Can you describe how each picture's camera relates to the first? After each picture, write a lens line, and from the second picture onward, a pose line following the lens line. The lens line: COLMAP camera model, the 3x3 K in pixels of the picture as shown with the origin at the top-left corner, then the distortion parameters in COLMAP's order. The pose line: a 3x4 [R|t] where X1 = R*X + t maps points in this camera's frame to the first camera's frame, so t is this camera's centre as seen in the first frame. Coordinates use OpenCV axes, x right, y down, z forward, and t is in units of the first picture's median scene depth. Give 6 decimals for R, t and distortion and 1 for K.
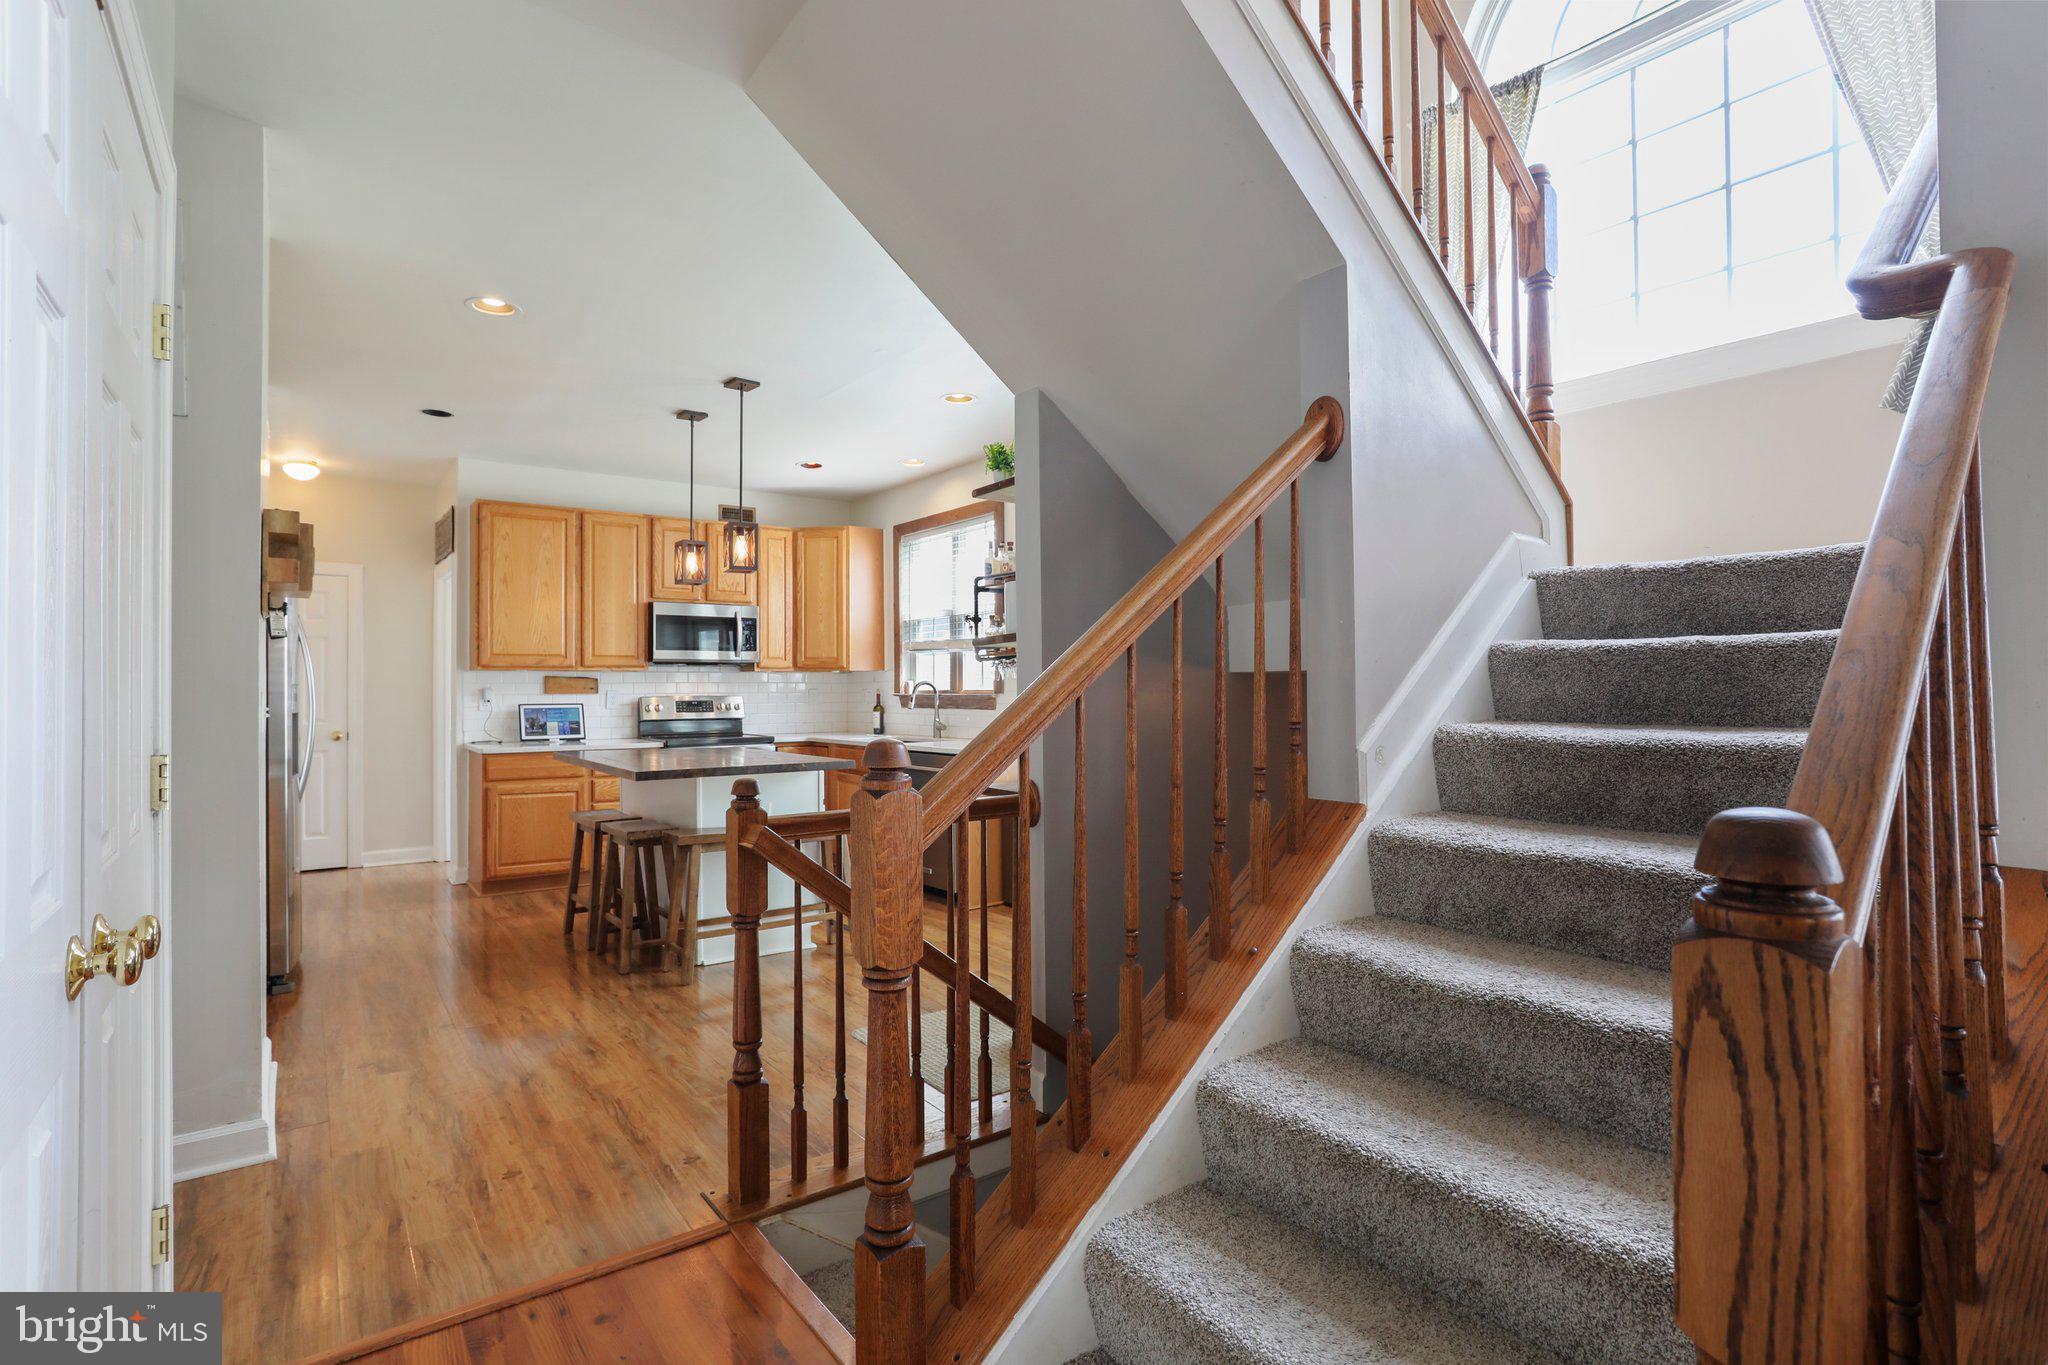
lens RADIAL K [[1029.0, 0, 1024.0], [0, 1029.0, 682.5], [0, 0, 1]] dist [-0.001909, 0.000718]
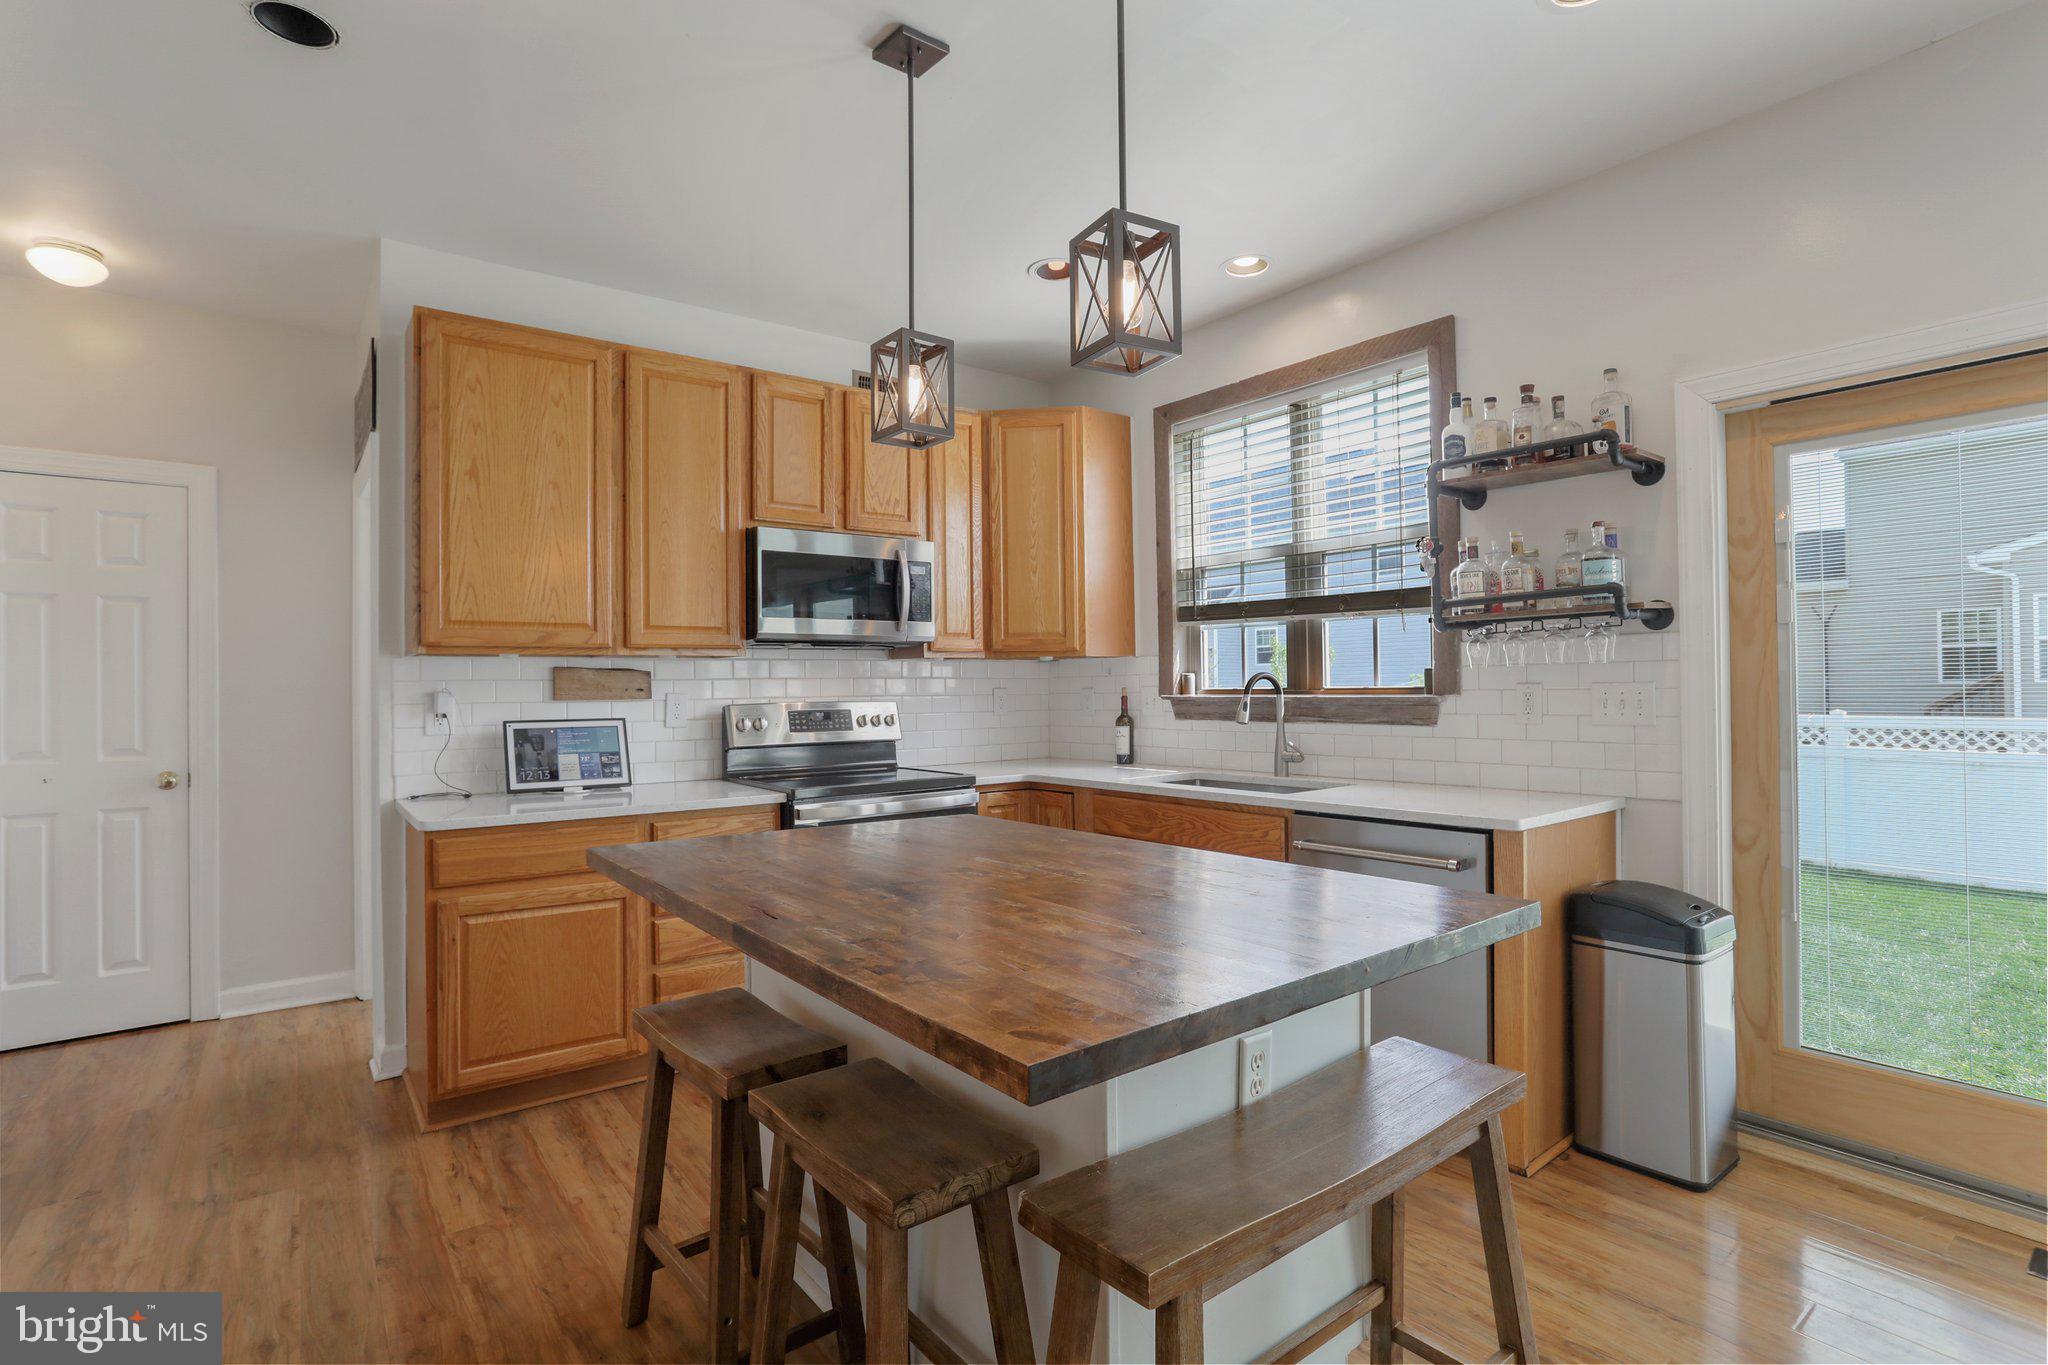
lens RADIAL K [[1030.4, 0, 1038.2], [0, 1030.4, 677.4], [0, 0, 1]] dist [-0.002172, 0.000290]
pose [[0.999696, -0.007237, 0.023560, -0.226711], [0.007369, 0.999957, -0.005548, 0.003838], [-0.023519, 0.005719, 0.999707, 0.460633]]
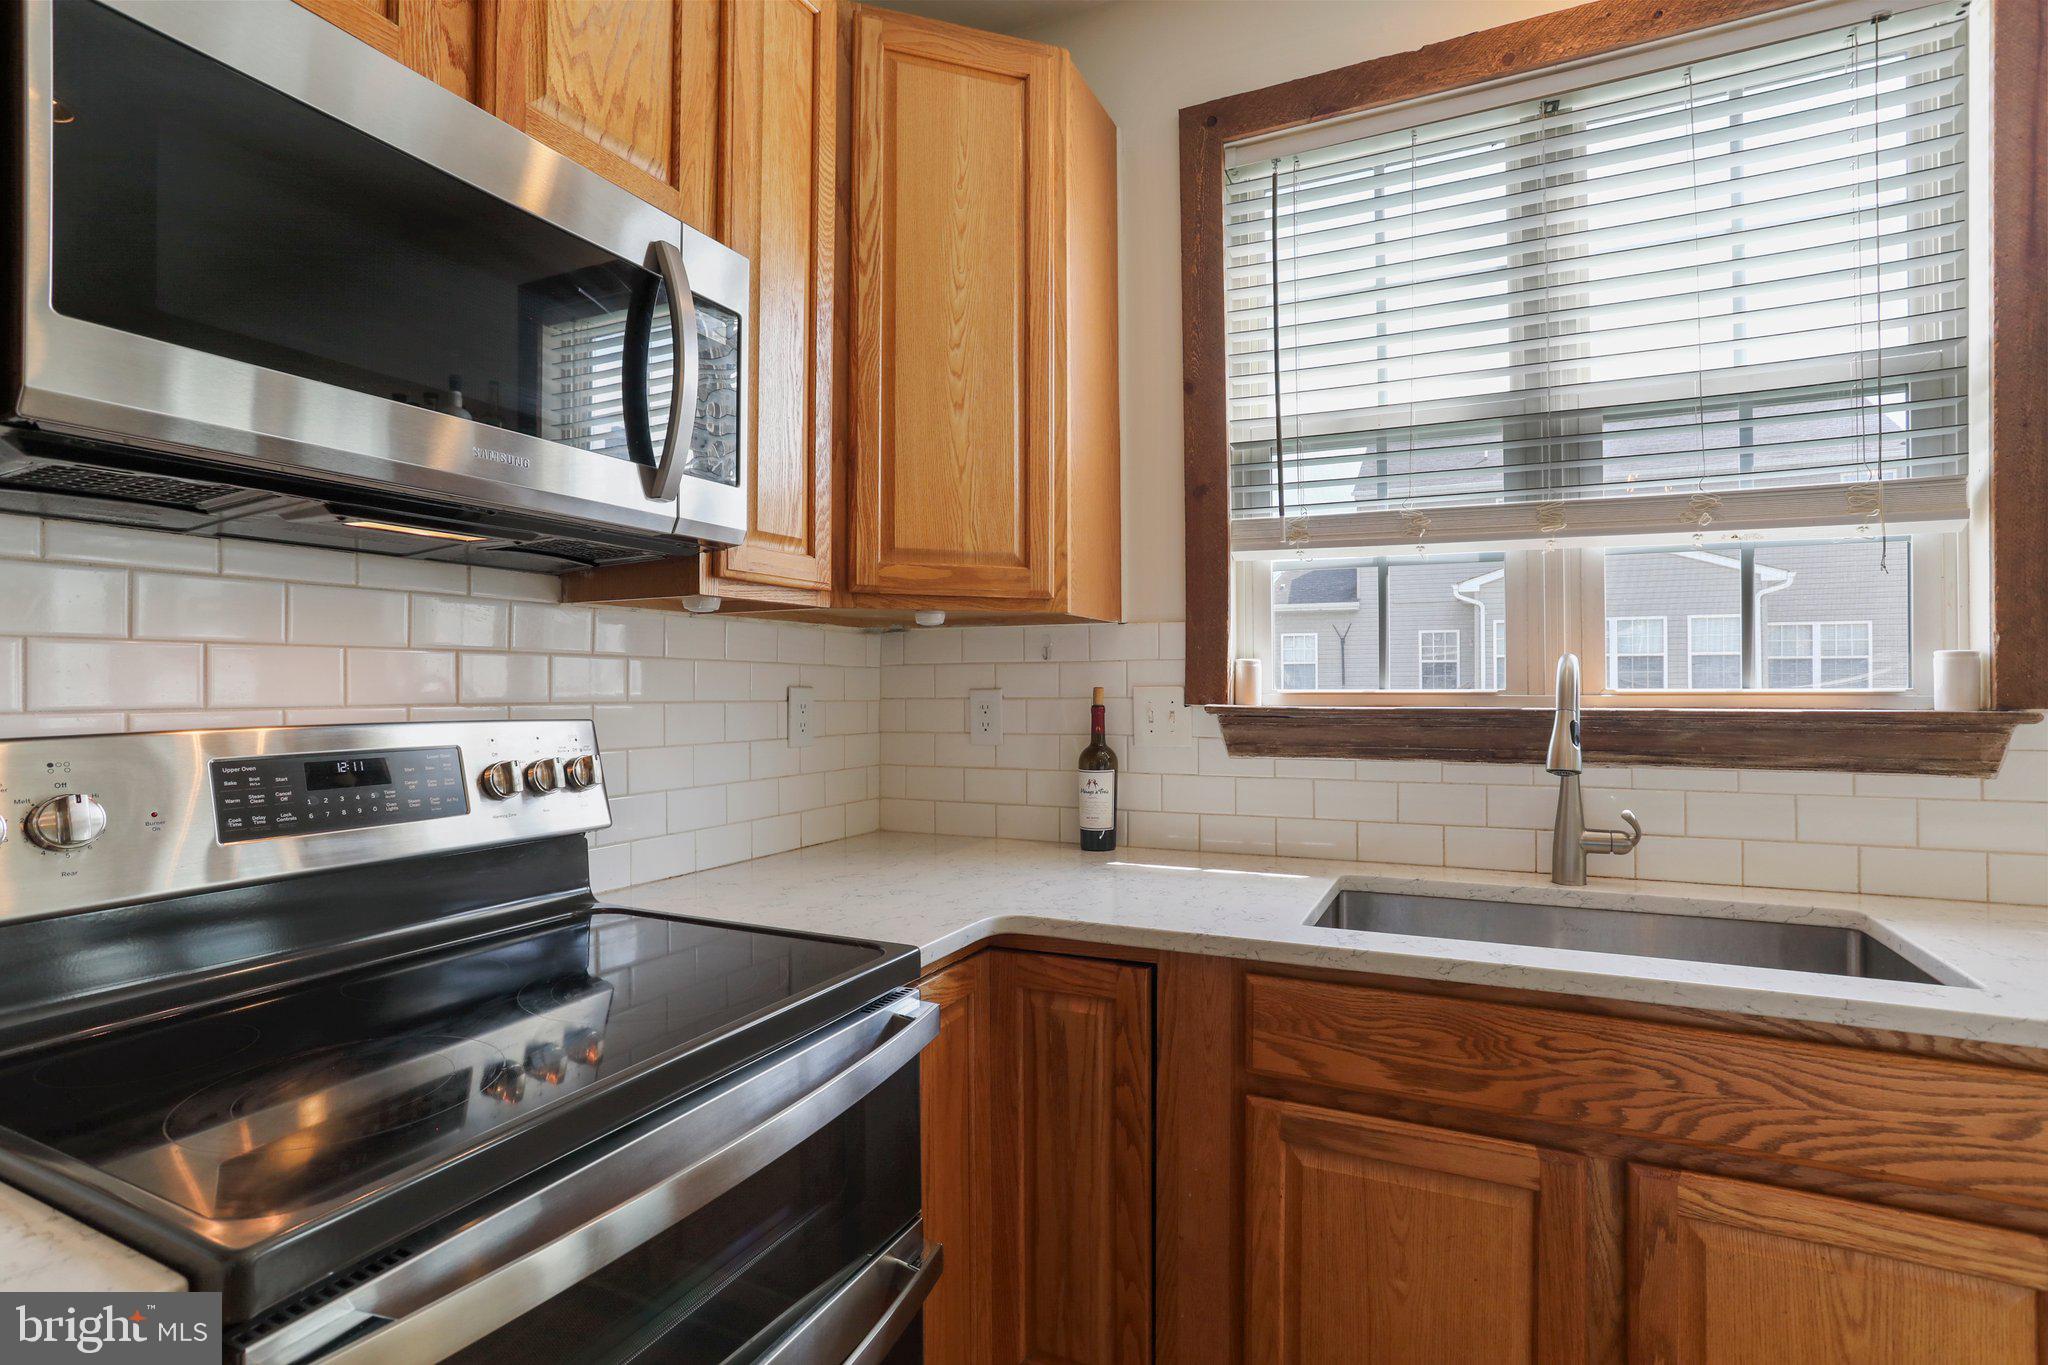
lens RADIAL K [[1001.3, 0, 1024.7], [0, 1001.3, 658.4], [0, 0, 1]] dist [-0.002342, -0.000154]
pose [[0.882222, 0.016786, 0.470534, -0.317529], [-0.003797, 0.999585, -0.028541, 0.007168], [-0.470818, 0.023393, 0.881920, 0.856572]]
